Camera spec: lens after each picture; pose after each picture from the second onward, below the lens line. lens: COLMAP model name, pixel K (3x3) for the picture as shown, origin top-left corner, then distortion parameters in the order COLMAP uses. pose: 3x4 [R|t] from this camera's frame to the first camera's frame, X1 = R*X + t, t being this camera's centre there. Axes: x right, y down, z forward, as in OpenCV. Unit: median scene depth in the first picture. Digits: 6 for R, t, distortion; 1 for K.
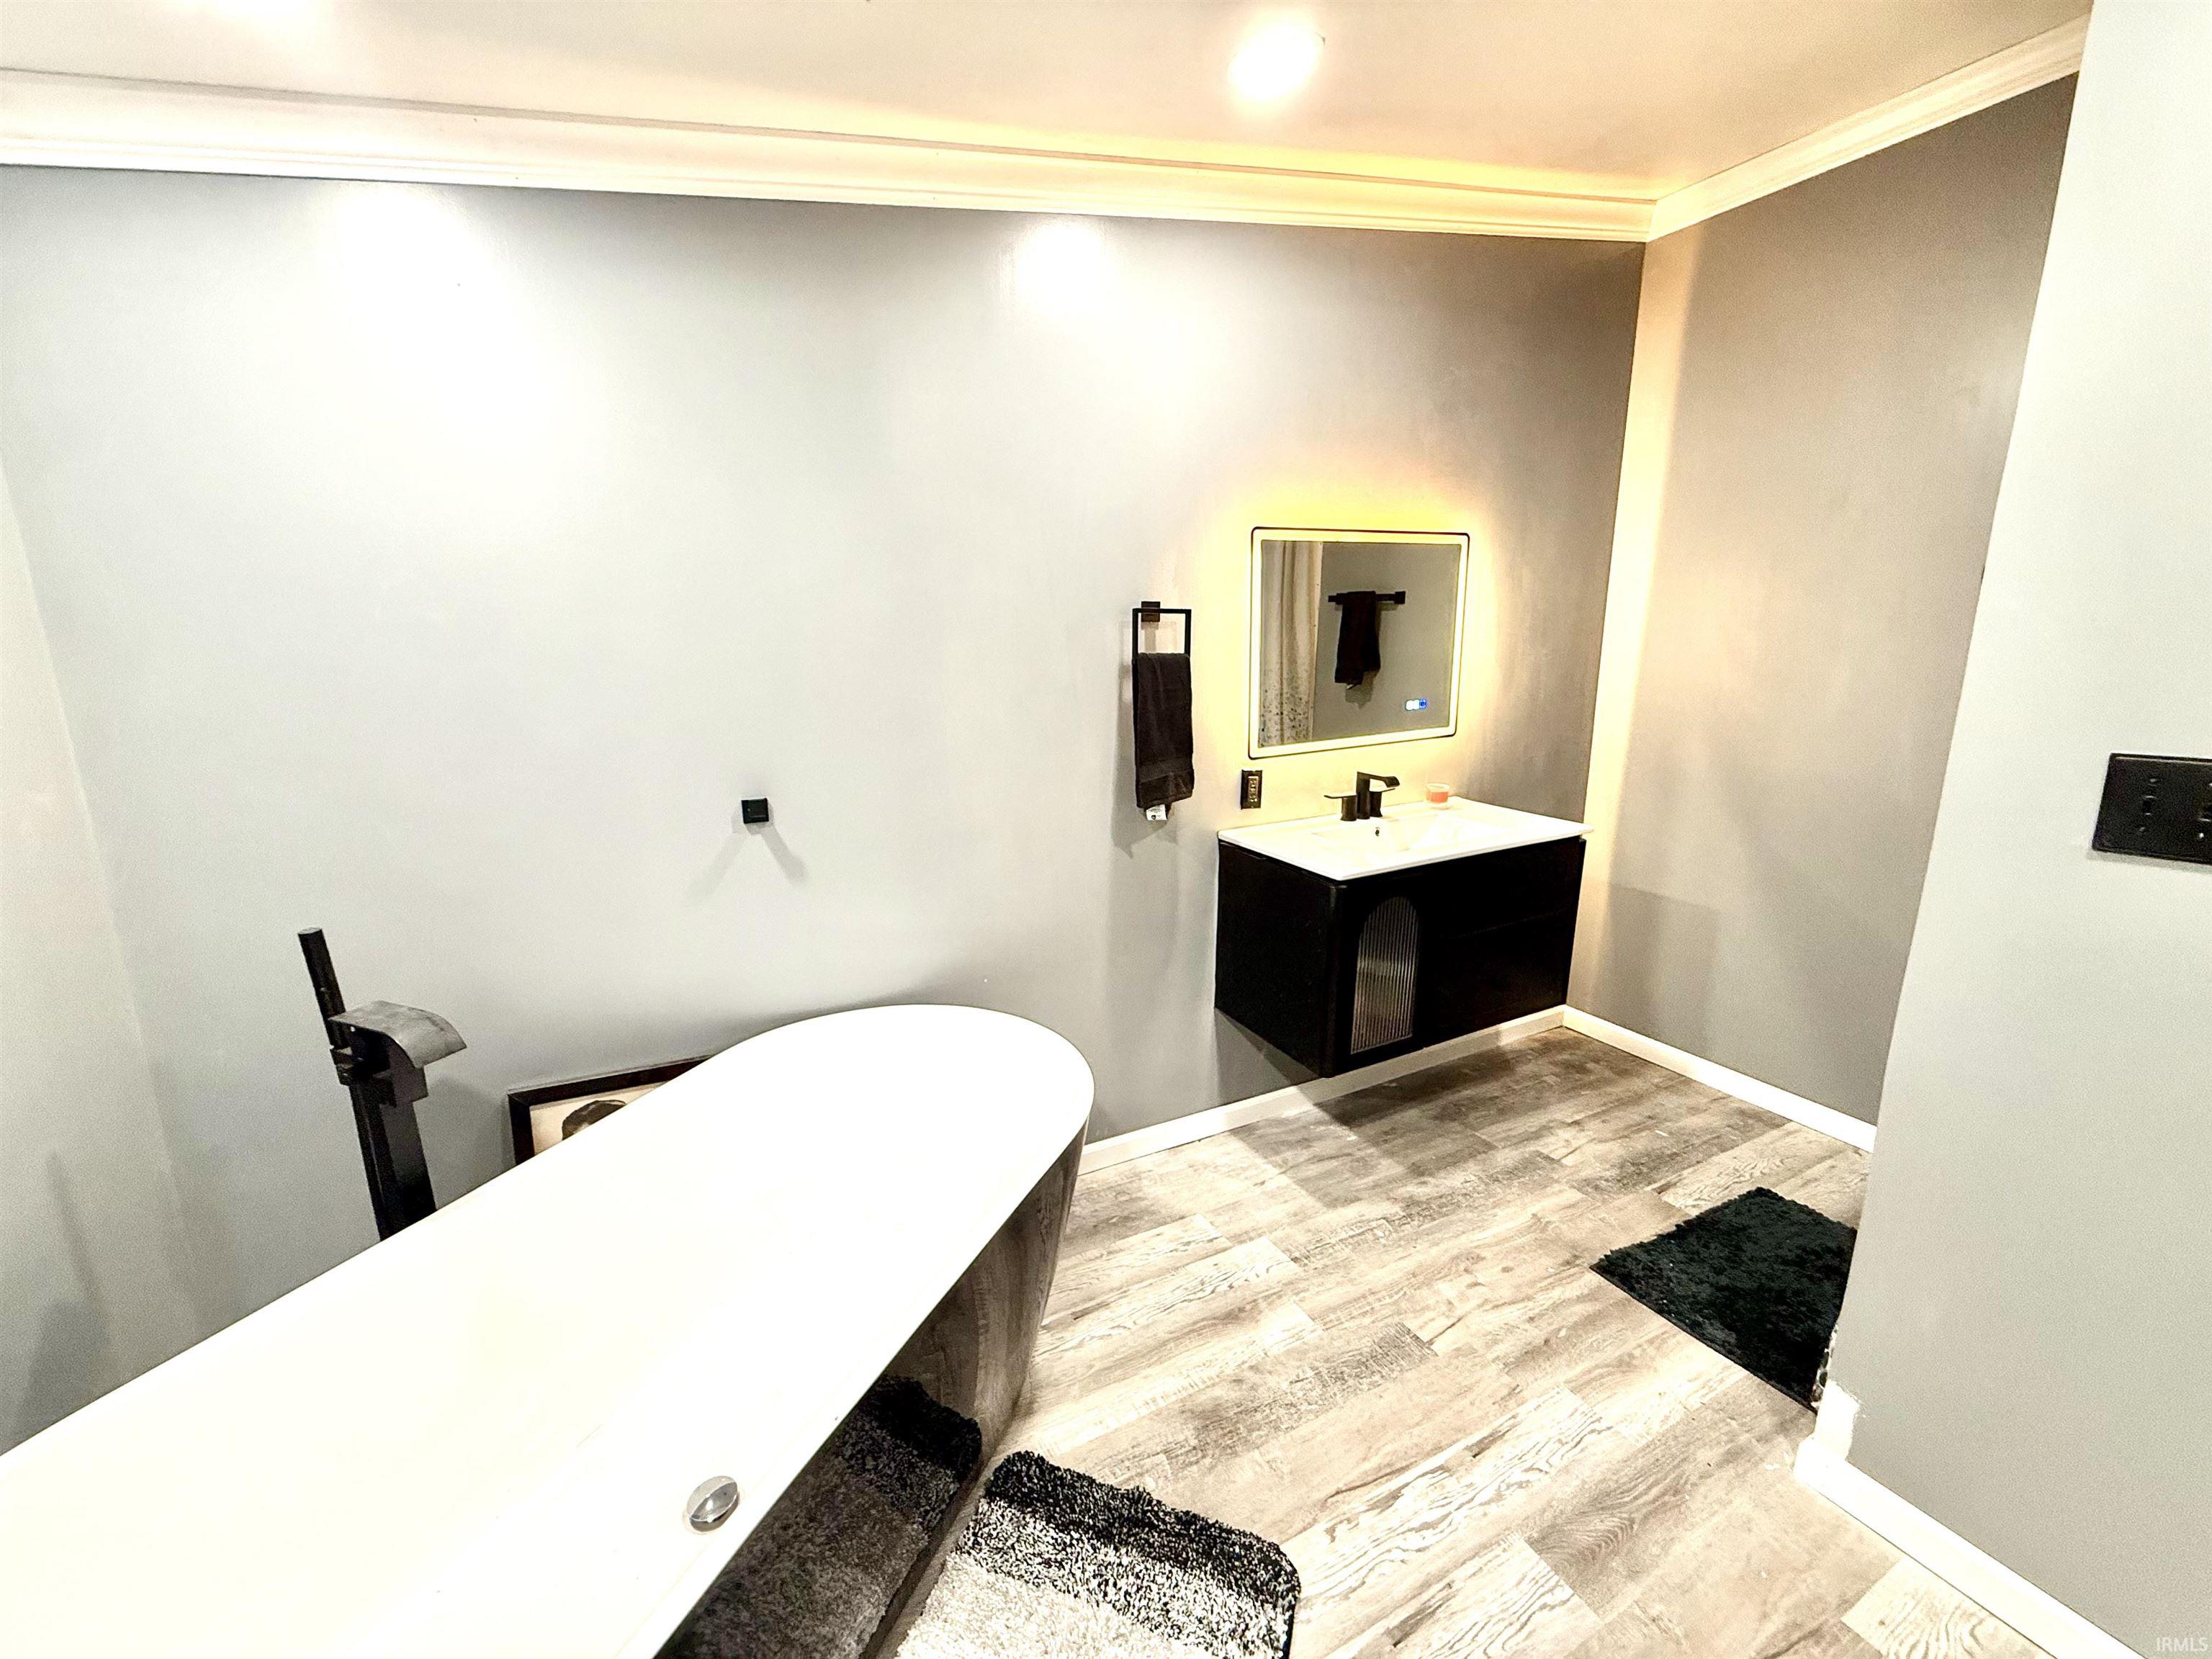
lens RADIAL K [[885.4, 0, 1103.9], [0, 885.4, 831.5], [0, 0, 1]] dist [-0.001039, -0.000006]
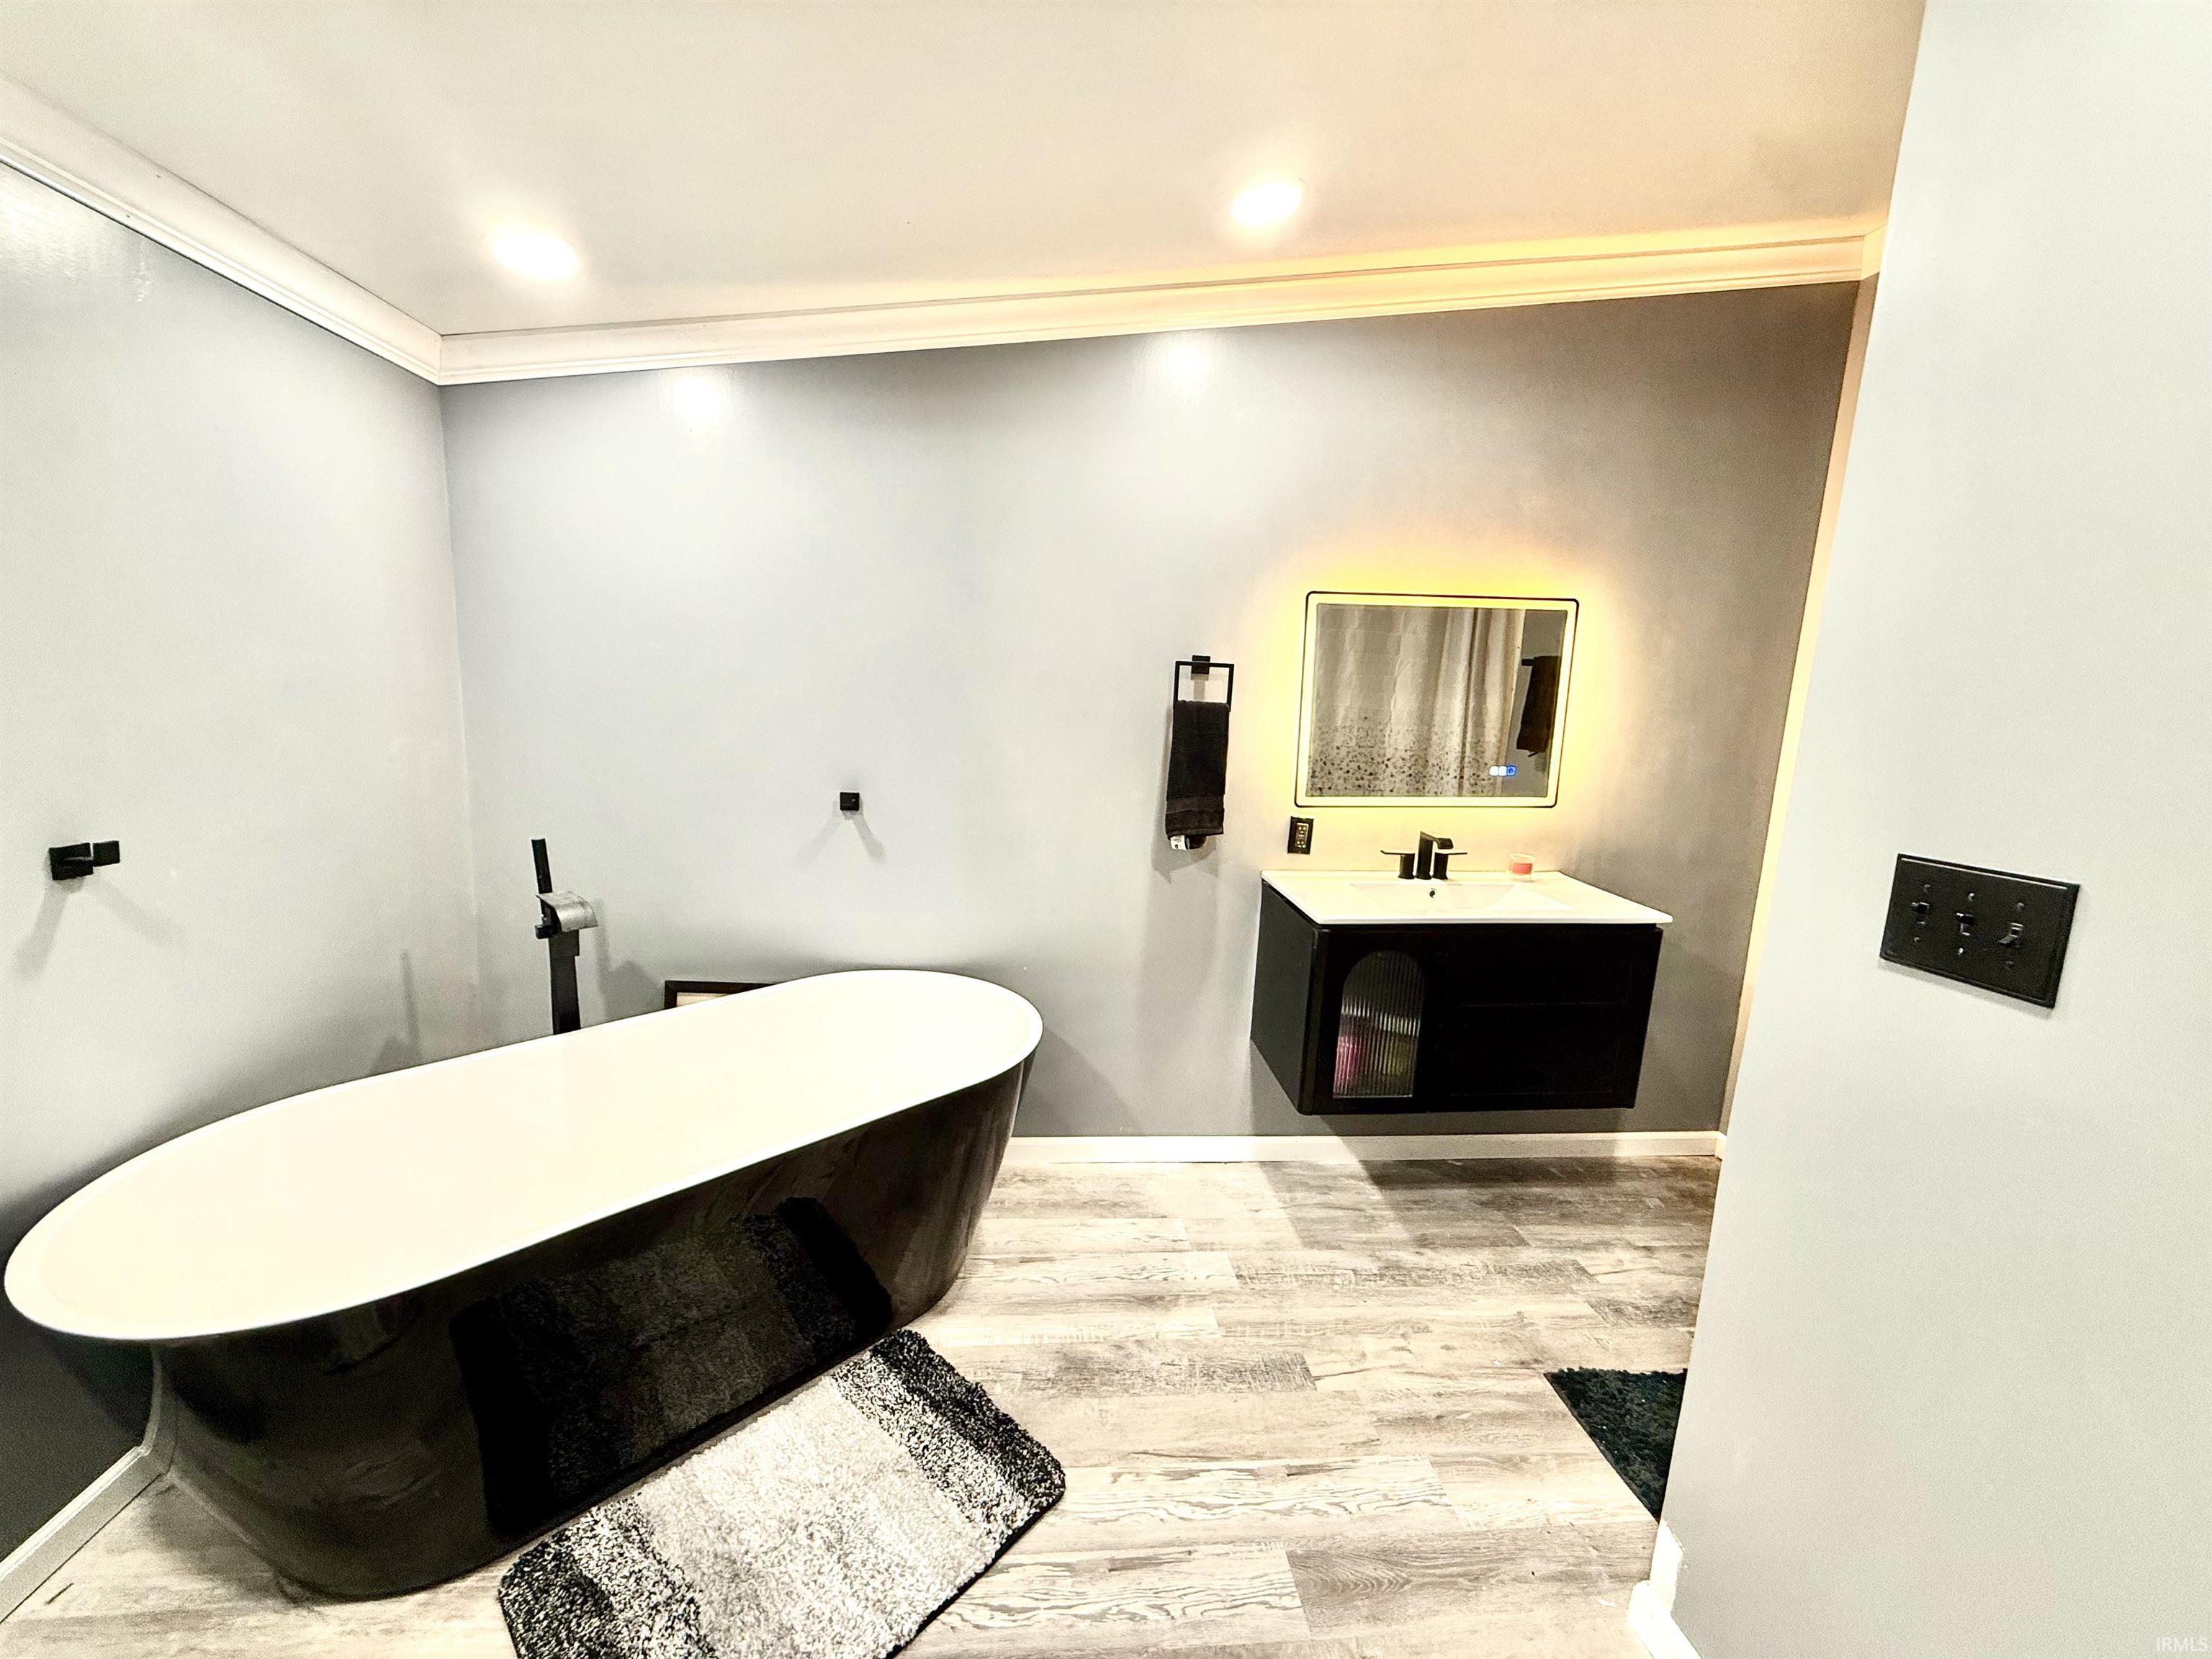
lens RADIAL K [[885.4, 0, 1099.3], [0, 885.4, 832.0], [0, 0, 1]] dist [-0.001039, -0.000006]
pose [[0.926800, 0.108423, -0.359564, 0.389053], [-0.127701, 0.991352, -0.030224, 0.012775], [0.353177, 0.073929, 0.932631, -0.081397]]
